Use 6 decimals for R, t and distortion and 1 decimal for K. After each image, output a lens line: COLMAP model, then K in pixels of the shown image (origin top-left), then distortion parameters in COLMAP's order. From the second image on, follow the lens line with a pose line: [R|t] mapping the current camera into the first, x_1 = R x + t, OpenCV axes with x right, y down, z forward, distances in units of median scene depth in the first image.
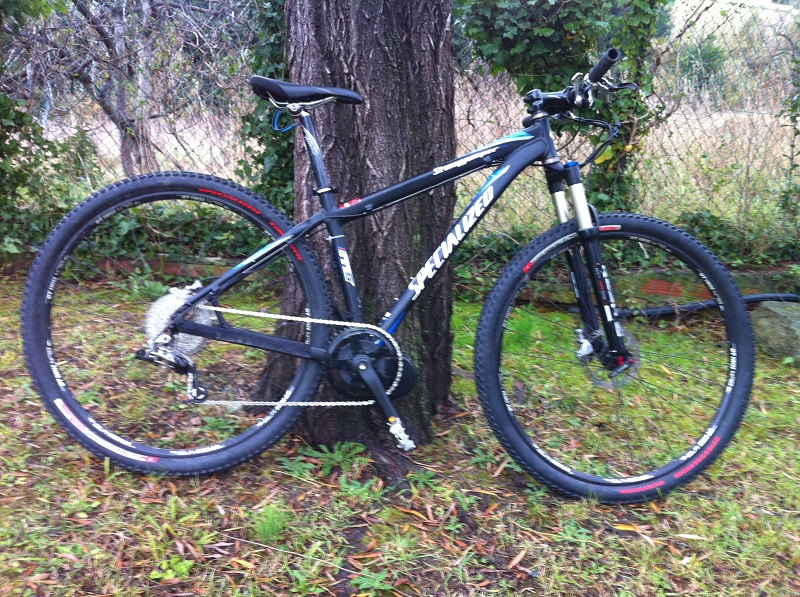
lens RADIAL K [[747.5, 0, 404.0], [0, 747.5, 310.3], [0, 0, 1]] dist [0.041067, -0.215130]
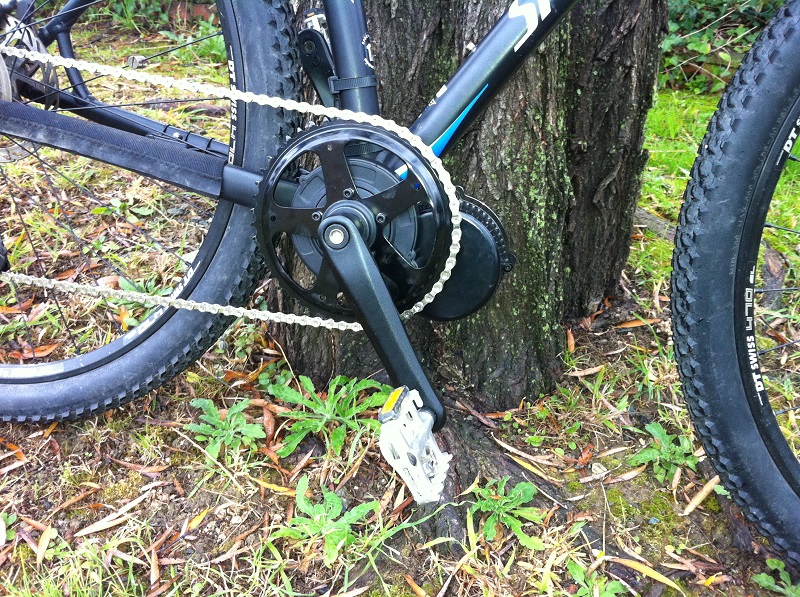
lens RADIAL K [[751.1, 0, 398.5], [0, 751.1, 303.0], [0, 0, 1]] dist [0.060753, -0.208719]
pose [[0.956934, 0.131265, -0.258934, 0.059078], [-0.059550, 0.961726, 0.267463, 0.007235], [0.284132, -0.240525, 0.928125, 0.573738]]
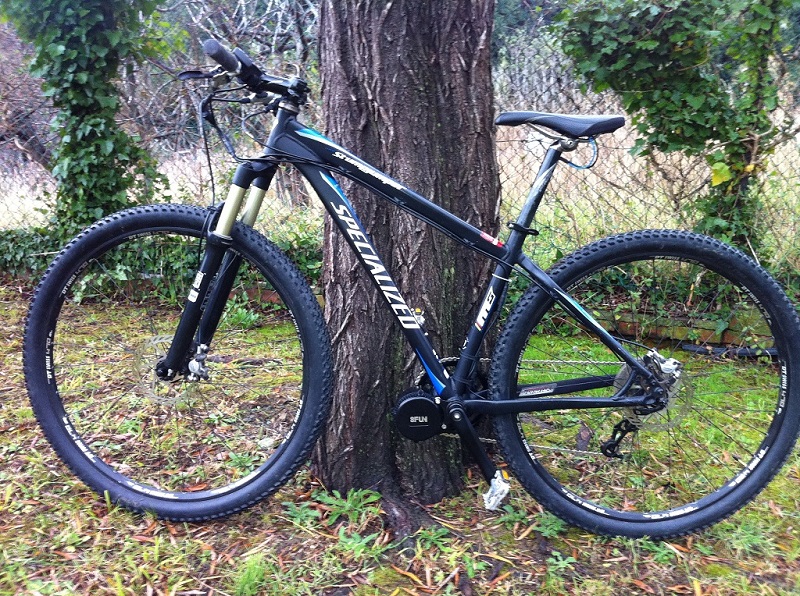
lens RADIAL K [[747.5, 0, 404.0], [0, 747.5, 309.8], [0, 0, 1]] dist [0.041067, -0.215130]
pose [[0.975539, 0.015430, -0.219286, 0.172301], [-0.022513, 0.999301, -0.029837, -0.021168], [0.218672, 0.034044, 0.975204, 0.086880]]
